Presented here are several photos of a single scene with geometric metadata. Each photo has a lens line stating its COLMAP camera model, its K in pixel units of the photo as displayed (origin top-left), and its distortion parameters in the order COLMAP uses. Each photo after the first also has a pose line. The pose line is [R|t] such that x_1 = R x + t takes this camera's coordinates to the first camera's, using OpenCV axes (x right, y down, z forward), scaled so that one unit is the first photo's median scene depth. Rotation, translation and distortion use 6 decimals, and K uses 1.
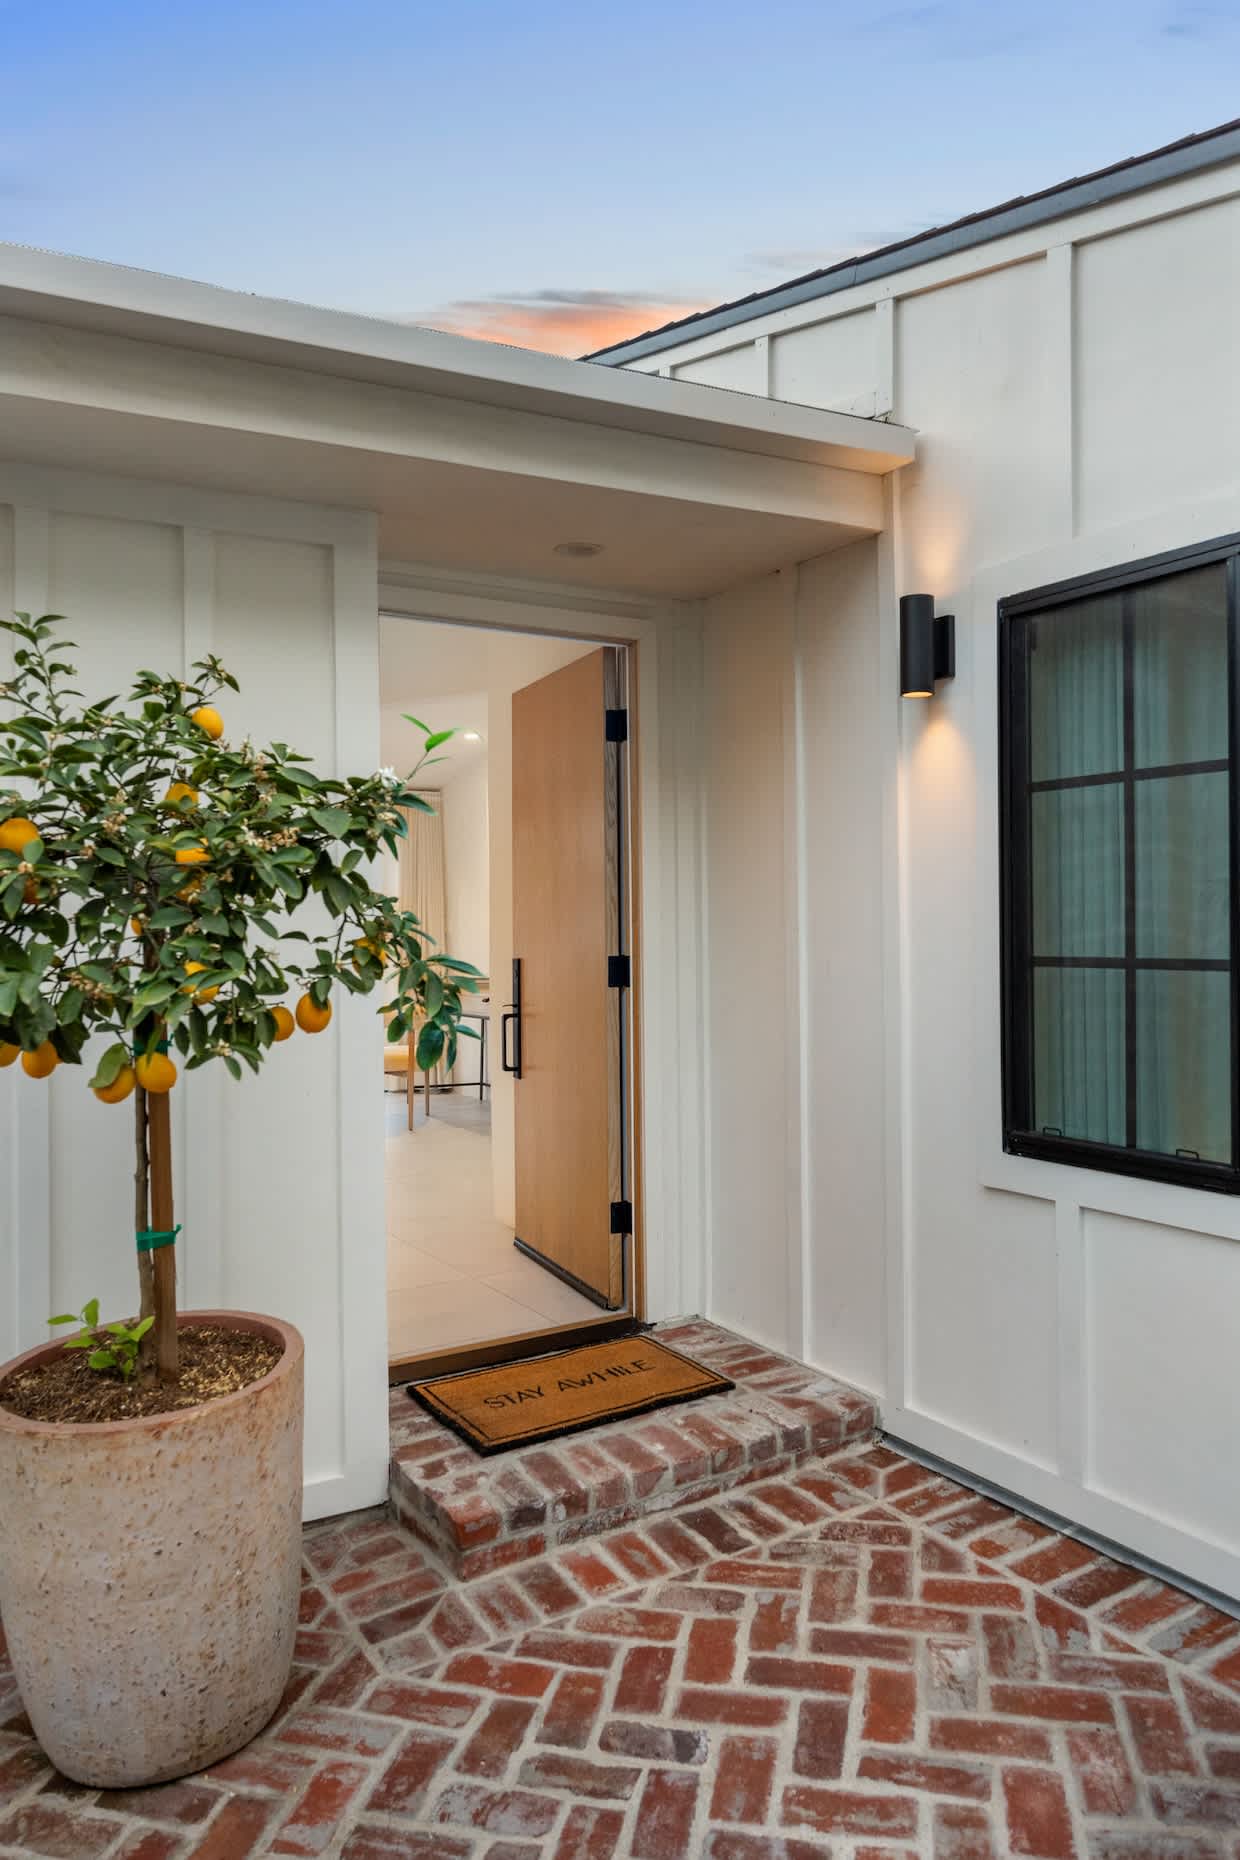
lens RADIAL K [[1308.2, 0, 609.0], [0, 1308.2, 924.6], [0, 0, 1]] dist [-0.025940, -0.009672]
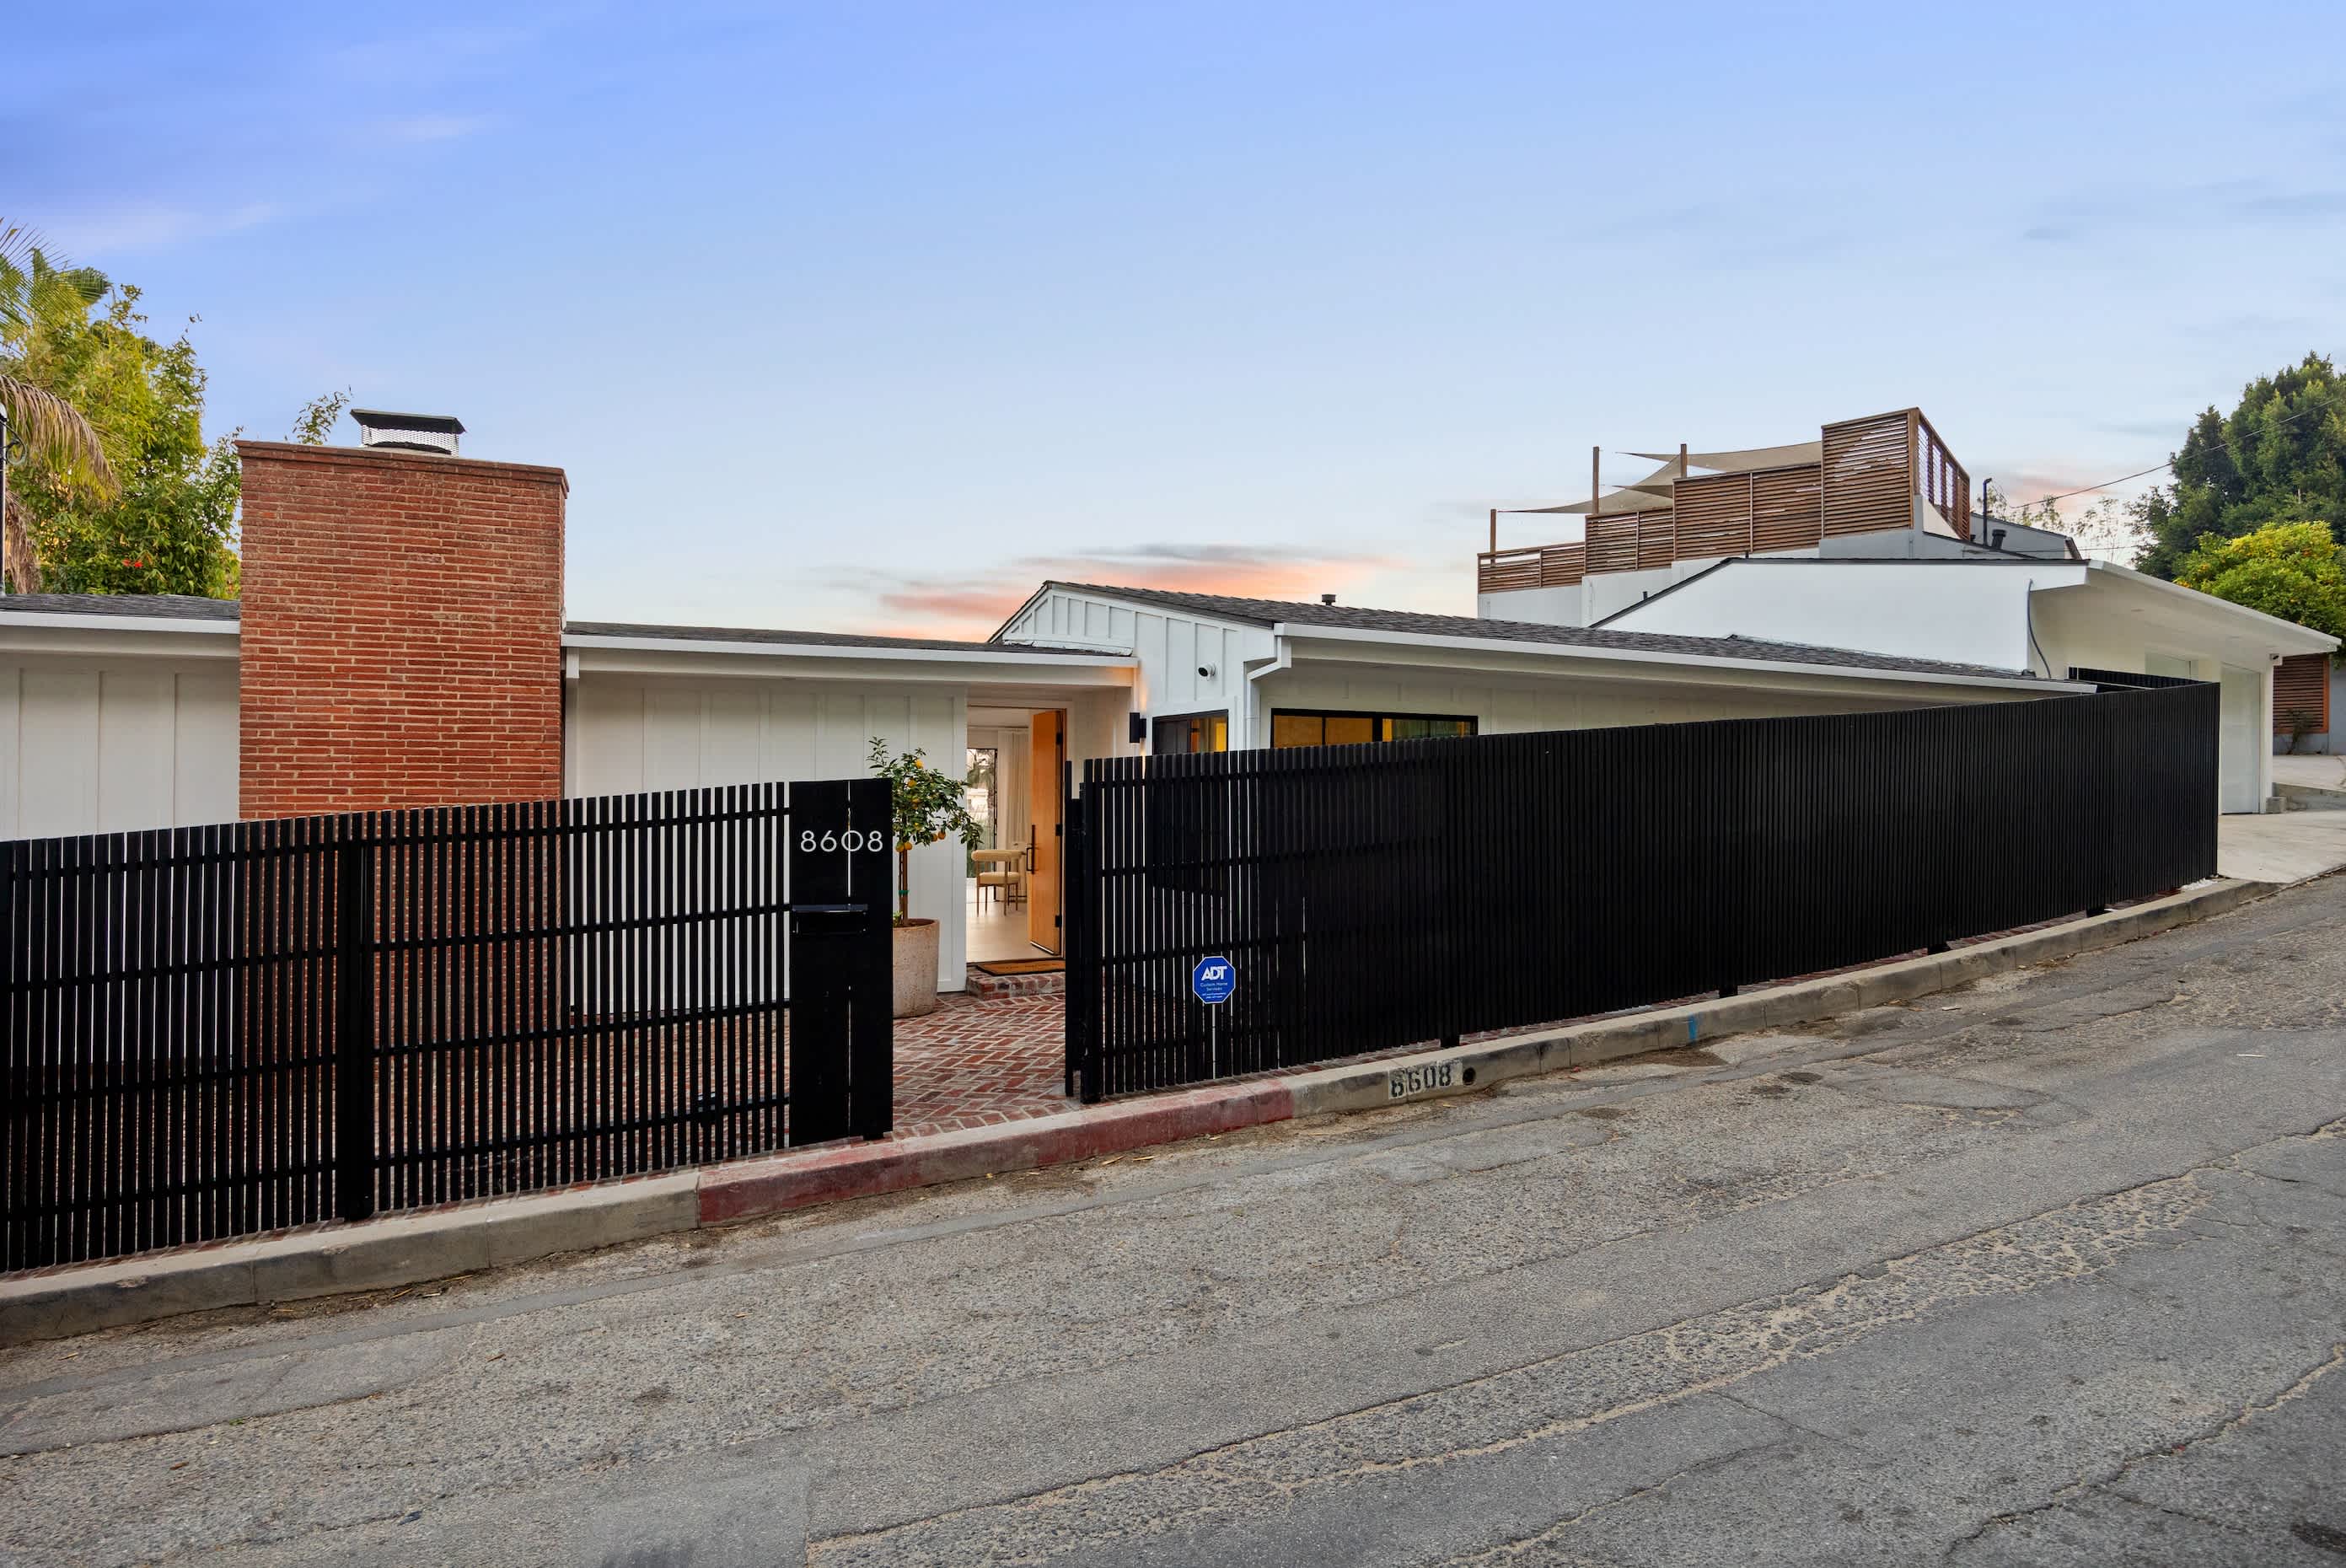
lens RADIAL K [[1296.8, 0, 1179.2], [0, 1296.8, 779.4], [0, 0, 1]] dist [-0.001275, -0.000017]
pose [[0.997437, 0.016146, -0.069700, 0.614598], [-0.016754, 0.999826, -0.008146, -0.068660], [0.069557, 0.009293, 0.997535, -2.326876]]
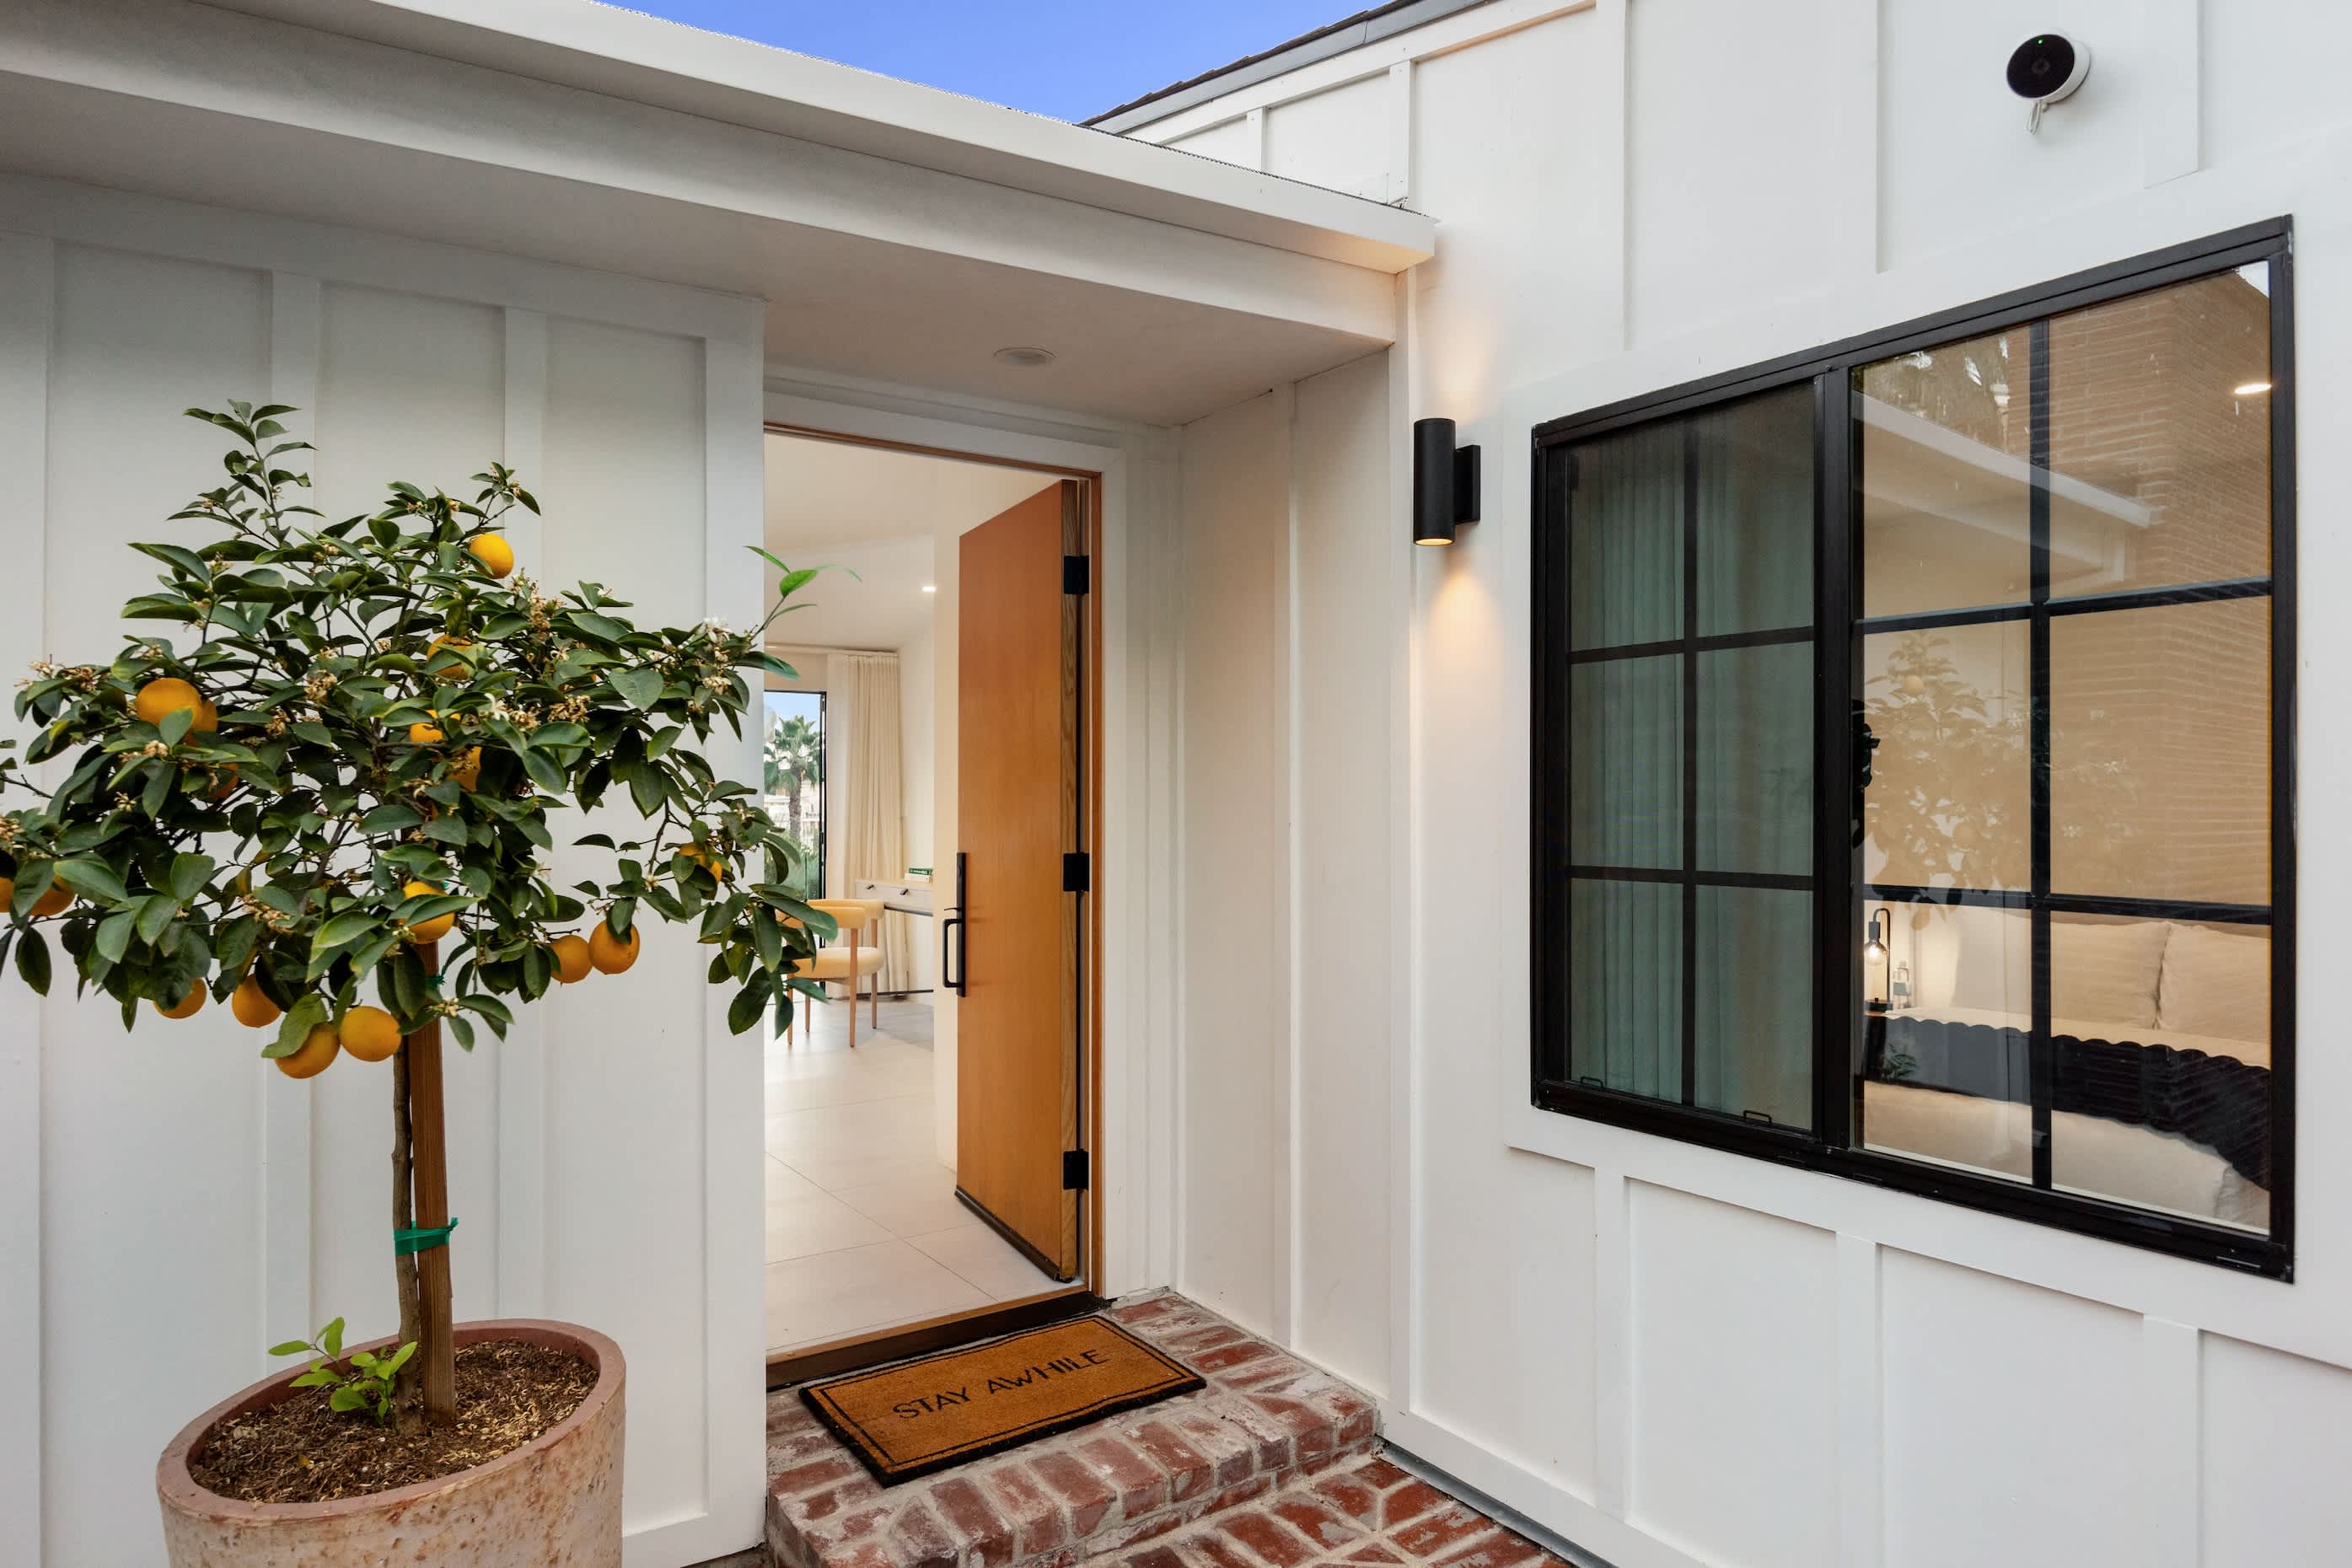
lens RADIAL K [[1430.3, 0, 1195.4], [0, 1430.3, 800.1], [0, 0, 1]] dist [-0.038698, 0.003024]
pose [[0.998126, 0.010460, 0.060299, 0.038092], [-0.010374, 0.999945, -0.001736, -0.012504], [-0.060314, 0.001107, 0.998179, 0.128235]]
